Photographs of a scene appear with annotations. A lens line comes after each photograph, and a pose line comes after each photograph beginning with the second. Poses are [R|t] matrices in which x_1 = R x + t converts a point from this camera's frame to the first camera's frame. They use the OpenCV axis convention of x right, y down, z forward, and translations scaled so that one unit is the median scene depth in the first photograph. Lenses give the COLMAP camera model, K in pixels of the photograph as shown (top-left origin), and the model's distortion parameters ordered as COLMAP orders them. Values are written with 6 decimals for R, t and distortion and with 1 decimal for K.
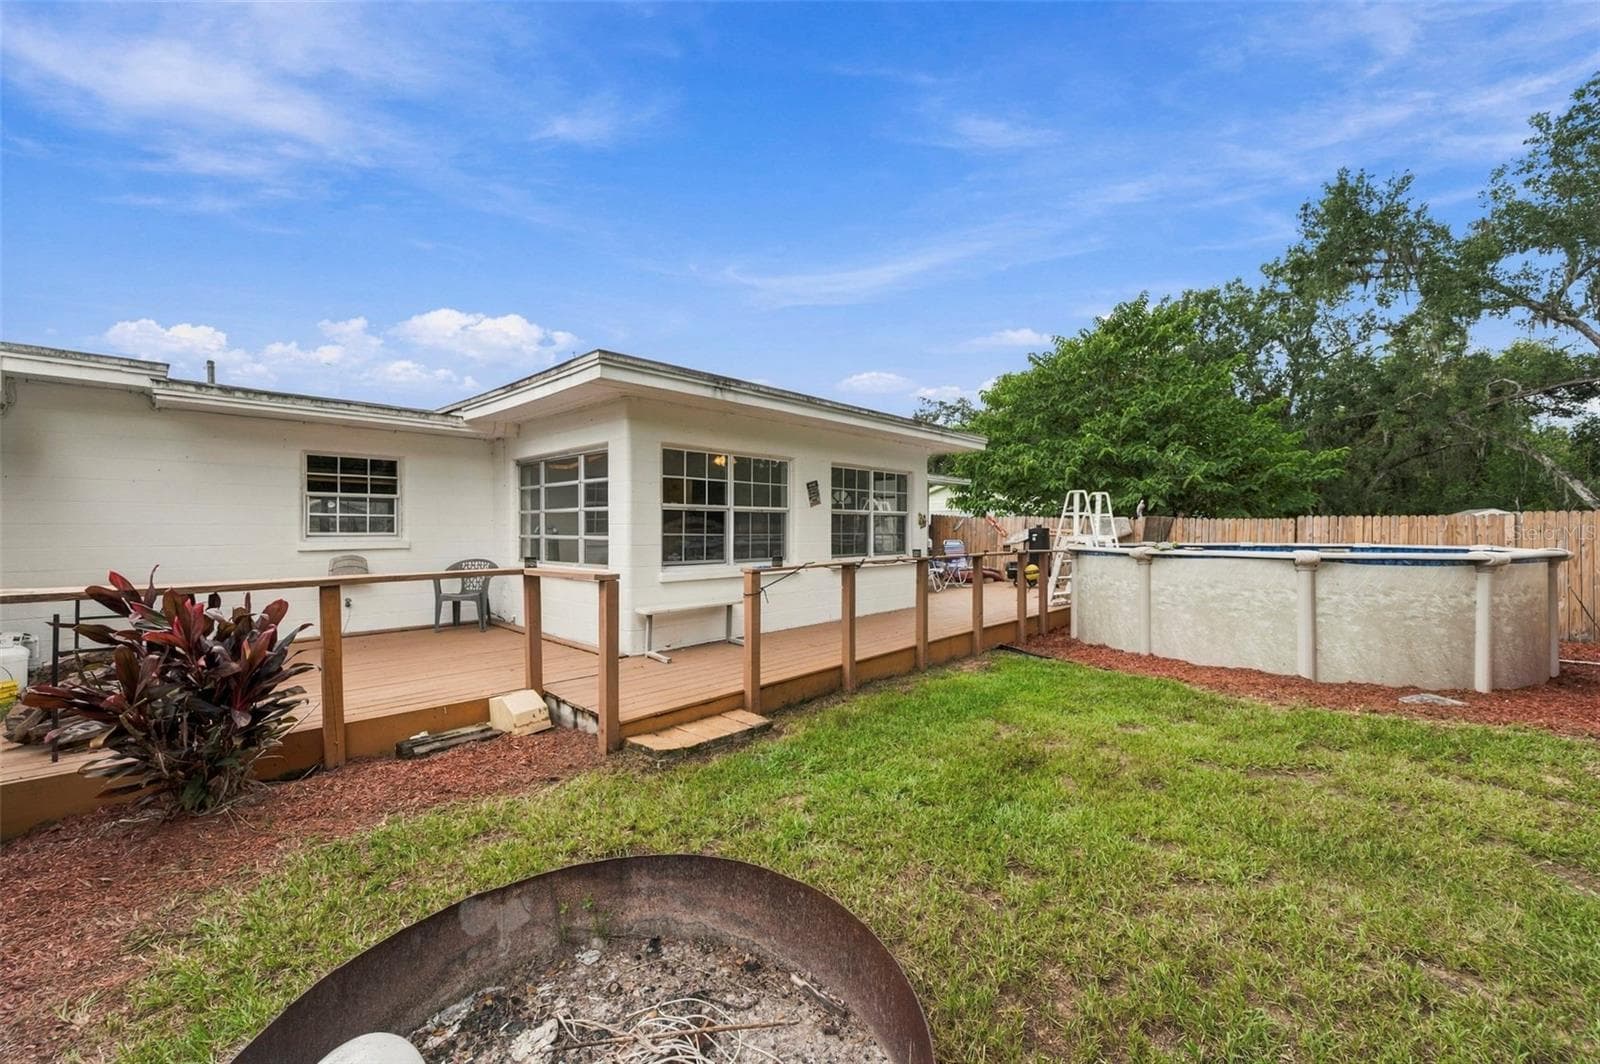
lens RADIAL K [[639.6, 0, 800.0], [0, 639.6, 532.0], [0, 0, 1]] dist [-0.001363, -0.000146]
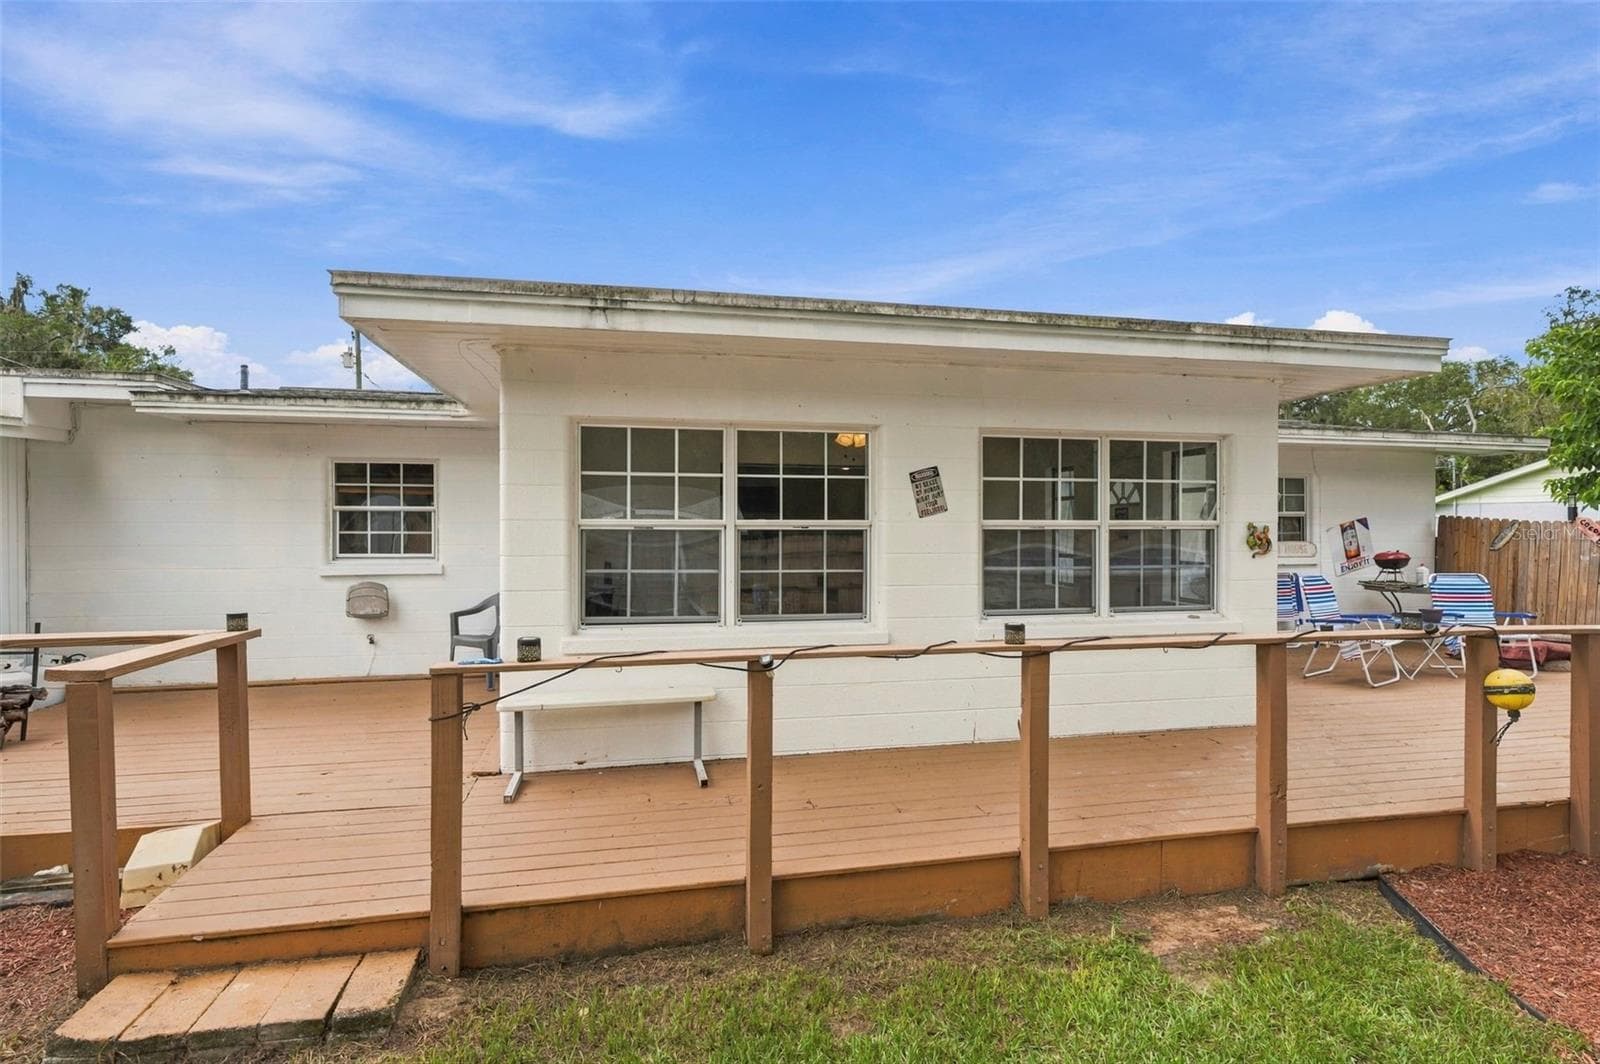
lens RADIAL K [[808.8, 0, 800.0], [0, 808.8, 532.0], [0, 0, 1]] dist [0.002911, 0.000031]
pose [[0.819702, 0.004404, -0.572773, 0.341251], [-0.003434, 0.999990, 0.002775, -0.031832], [0.572779, -0.000308, 0.819710, 0.448820]]
